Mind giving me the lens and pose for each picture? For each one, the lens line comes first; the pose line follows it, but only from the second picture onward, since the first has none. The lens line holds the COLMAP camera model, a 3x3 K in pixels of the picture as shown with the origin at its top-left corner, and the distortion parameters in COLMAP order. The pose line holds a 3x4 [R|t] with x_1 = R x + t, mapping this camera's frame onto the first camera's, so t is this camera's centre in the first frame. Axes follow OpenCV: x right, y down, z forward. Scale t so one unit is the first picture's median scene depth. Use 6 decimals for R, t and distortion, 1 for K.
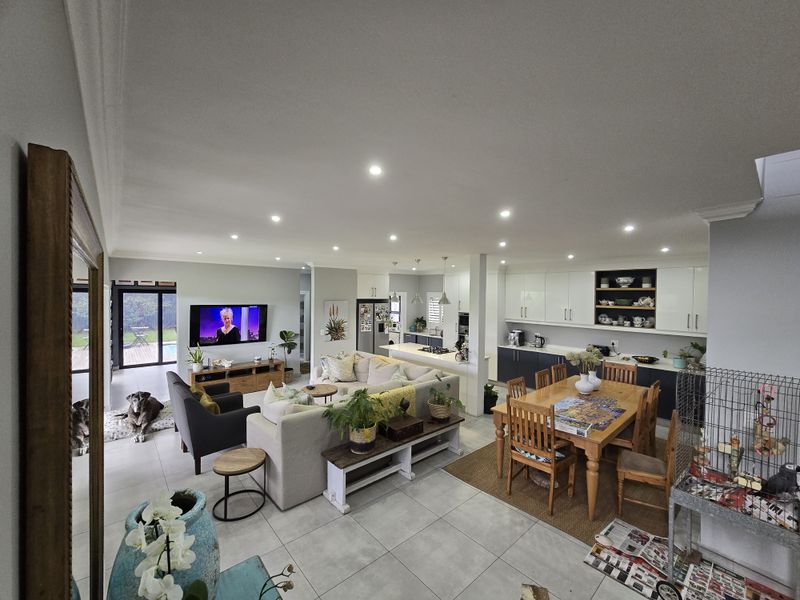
lens RADIAL K [[332.9, 0, 400.0], [0, 332.9, 300.0], [0, 0, 1]] dist [0.002491, 0.000027]
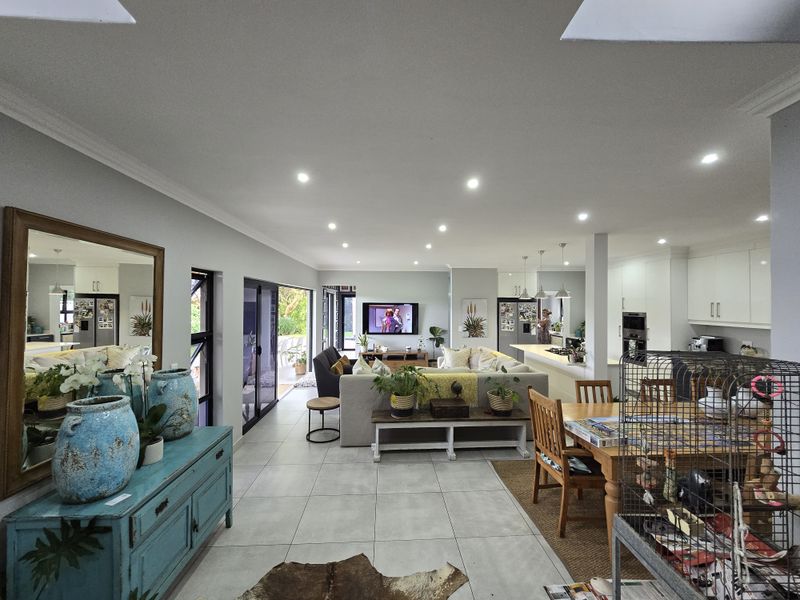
lens RADIAL K [[327.4, 0, 400.0], [0, 327.4, 300.0], [0, 0, 1]] dist [-0.000810, -0.000050]
pose [[0.782083, -0.016571, -0.622954, 0.275704], [-0.006518, 0.999374, -0.034767, 0.043089], [0.623140, 0.031251, 0.781485, 0.051137]]
